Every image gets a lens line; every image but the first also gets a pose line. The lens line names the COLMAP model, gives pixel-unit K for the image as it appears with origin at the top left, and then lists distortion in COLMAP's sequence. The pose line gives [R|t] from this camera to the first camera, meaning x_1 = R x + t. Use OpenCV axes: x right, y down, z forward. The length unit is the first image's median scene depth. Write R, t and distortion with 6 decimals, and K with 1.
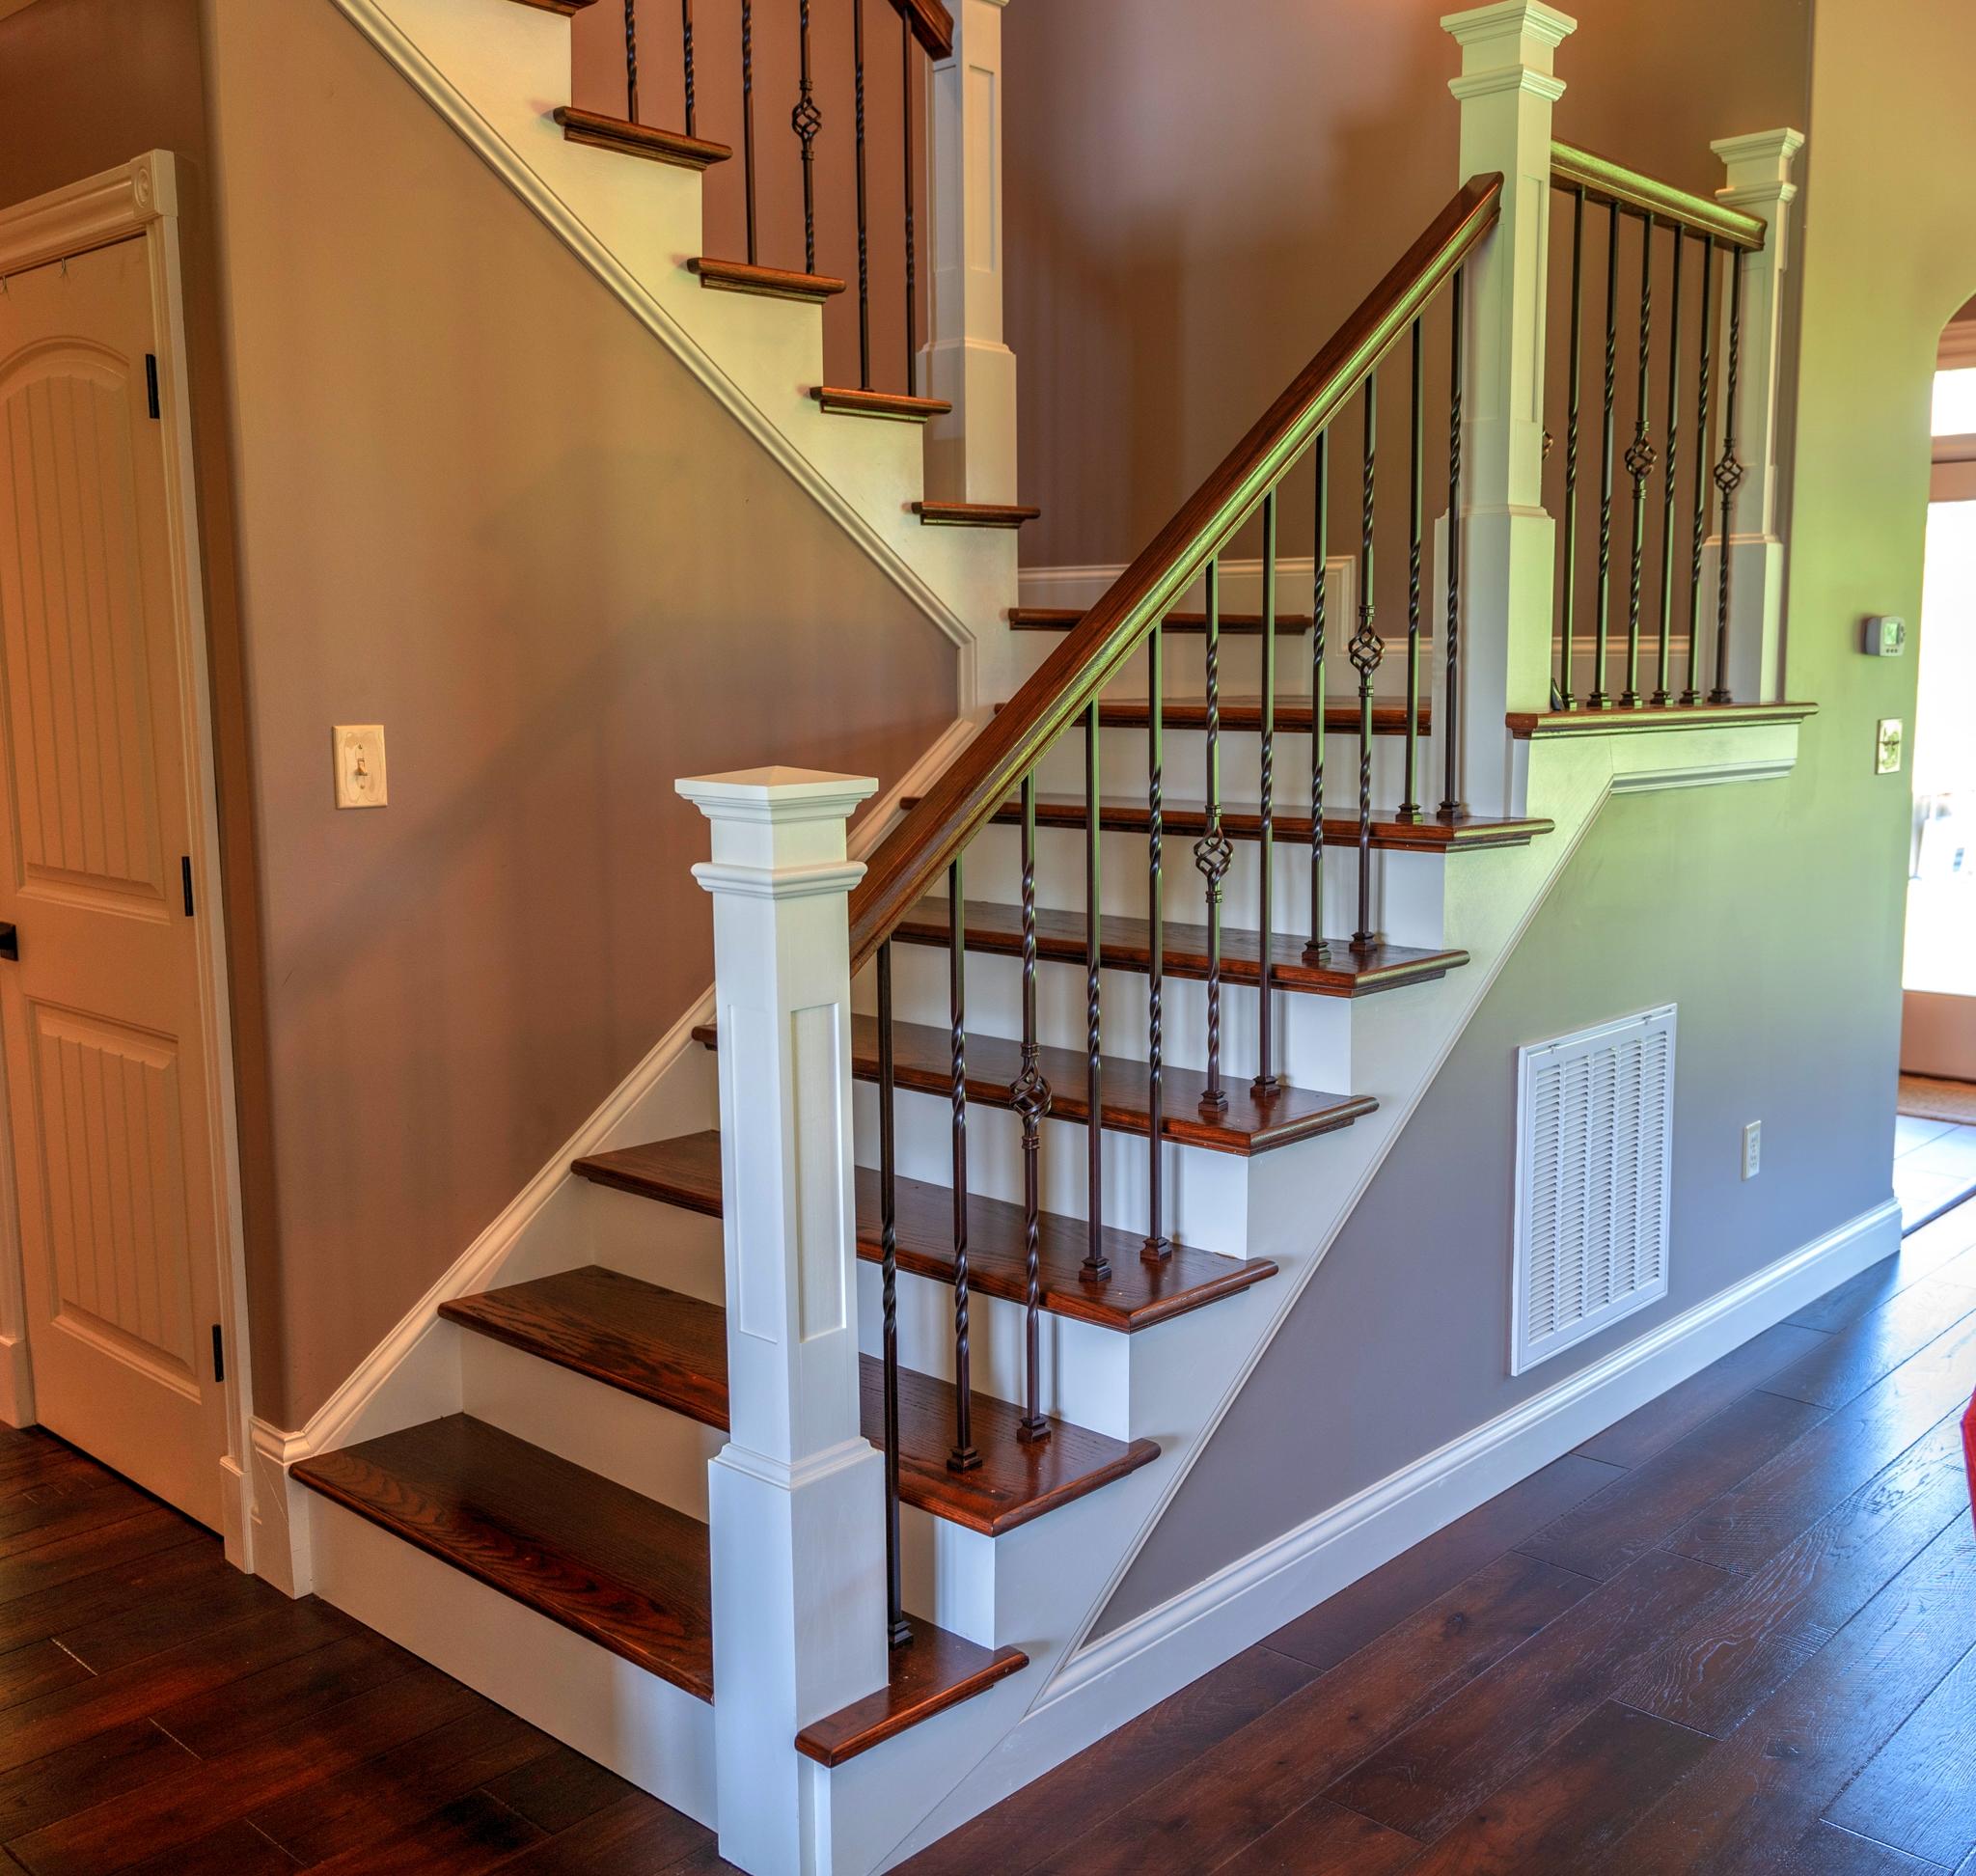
lens RADIAL K [[1893.6, 0, 988.0], [0, 1893.6, 938.0], [0, 0, 1]] dist [-0.008179, 0.003038]
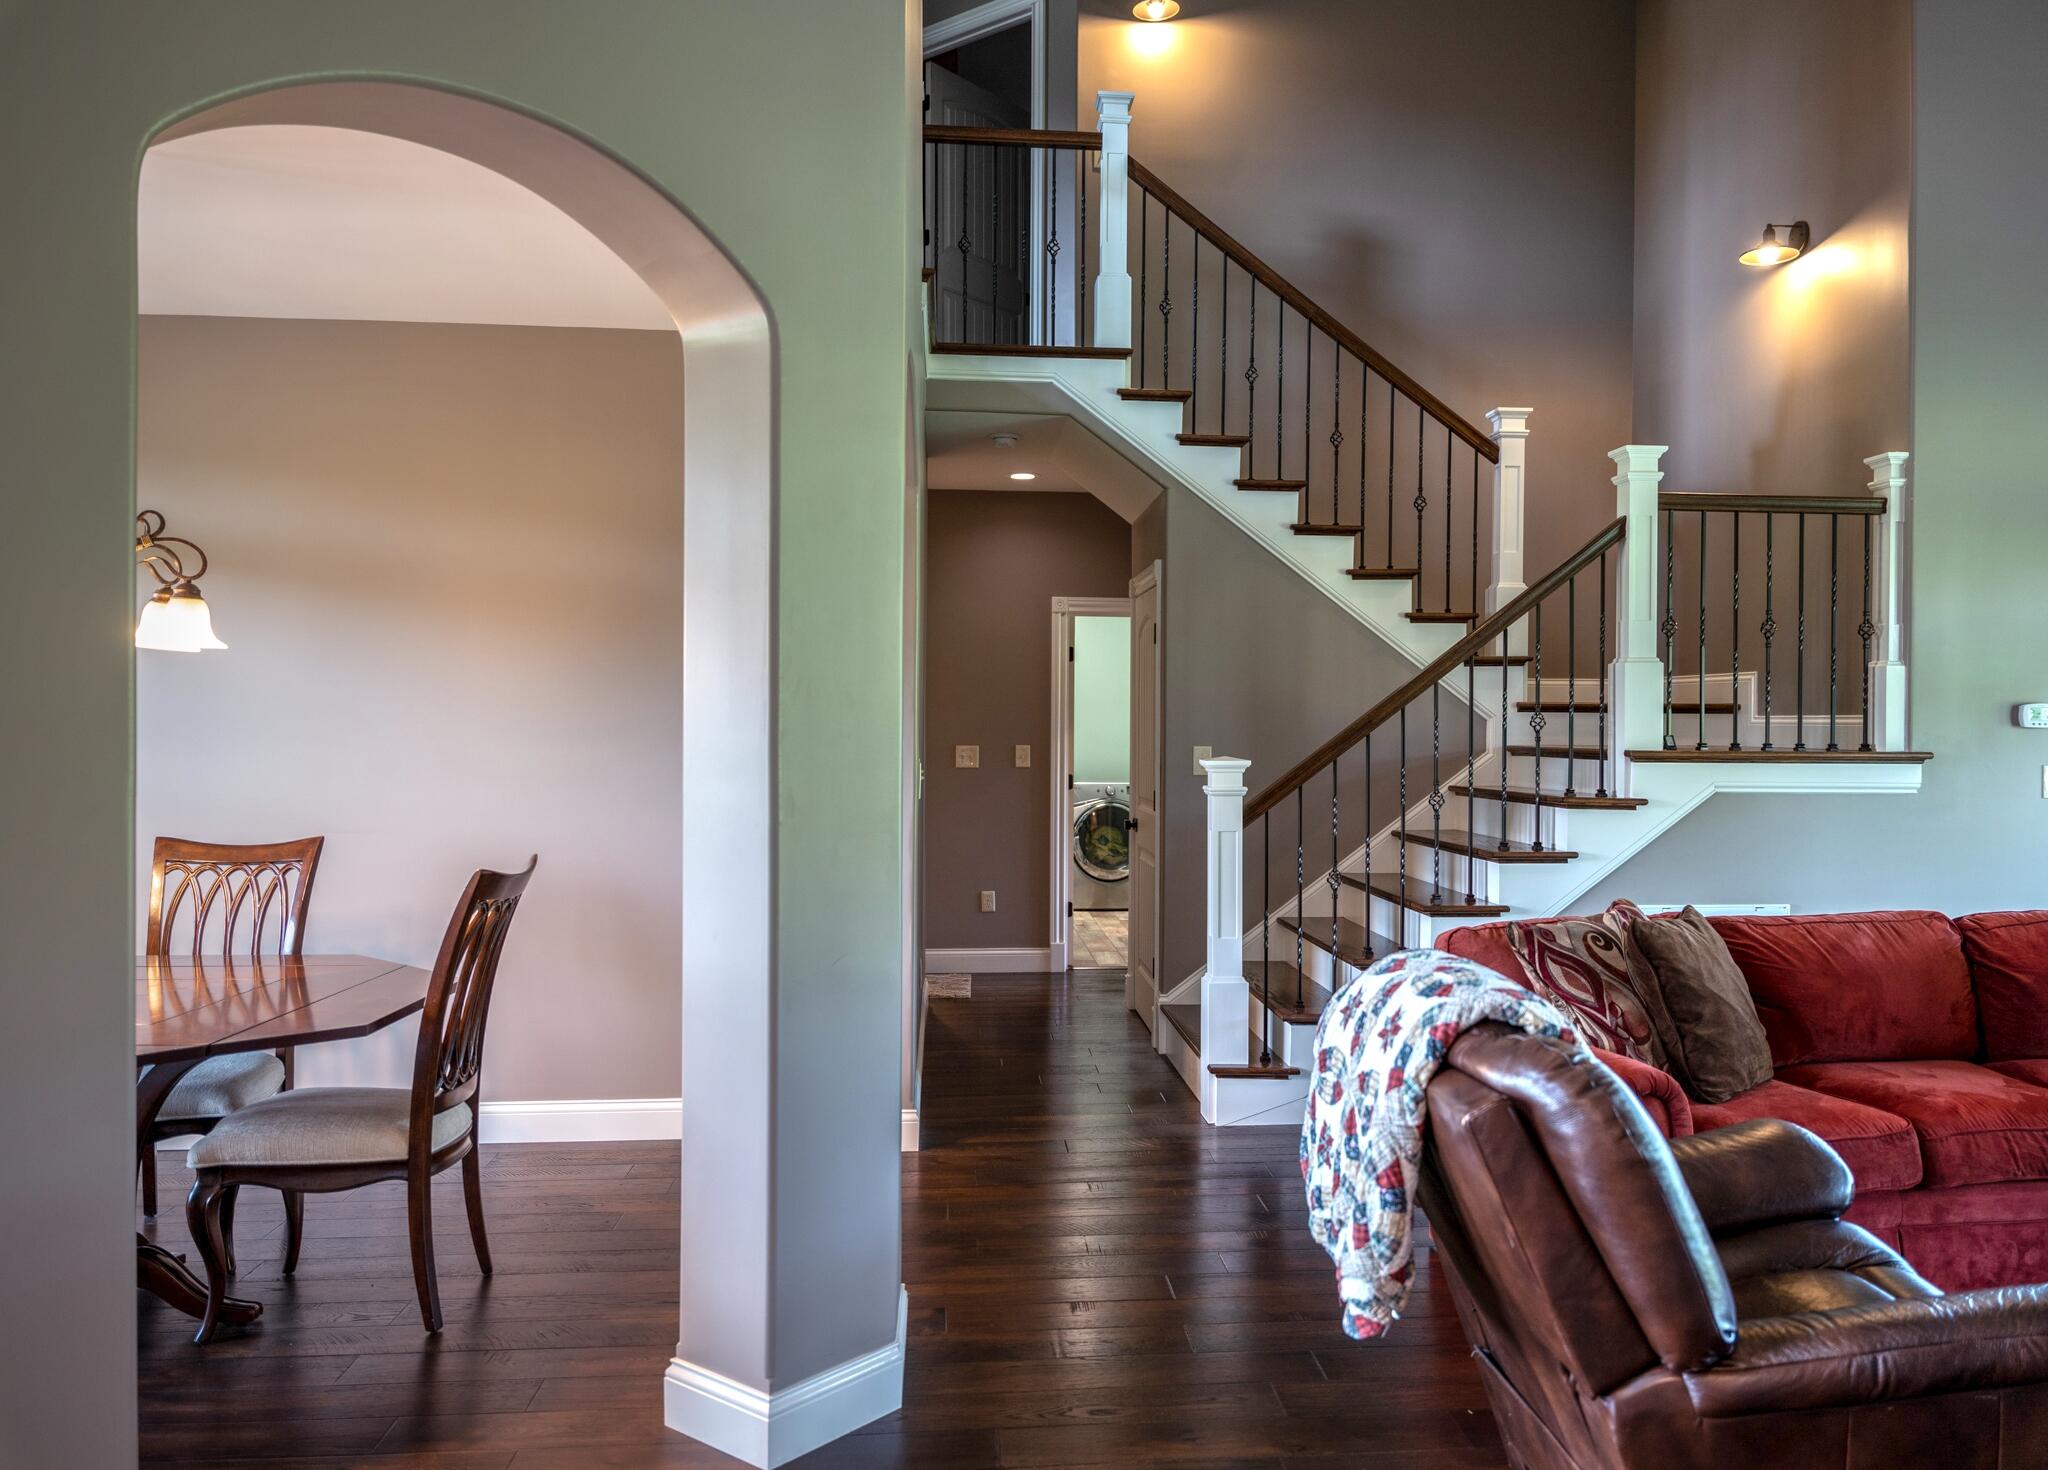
lens RADIAL K [[1536.2, 0, 1024.0], [0, 1536.2, 735.0], [0, 0, 1]] dist [0.002670, 0.000802]
pose [[0.699130, 0.010426, -0.714919, 1.039611], [-0.110140, 0.989530, -0.093276, 0.106715], [0.706460, 0.143953, 0.692958, -0.733080]]
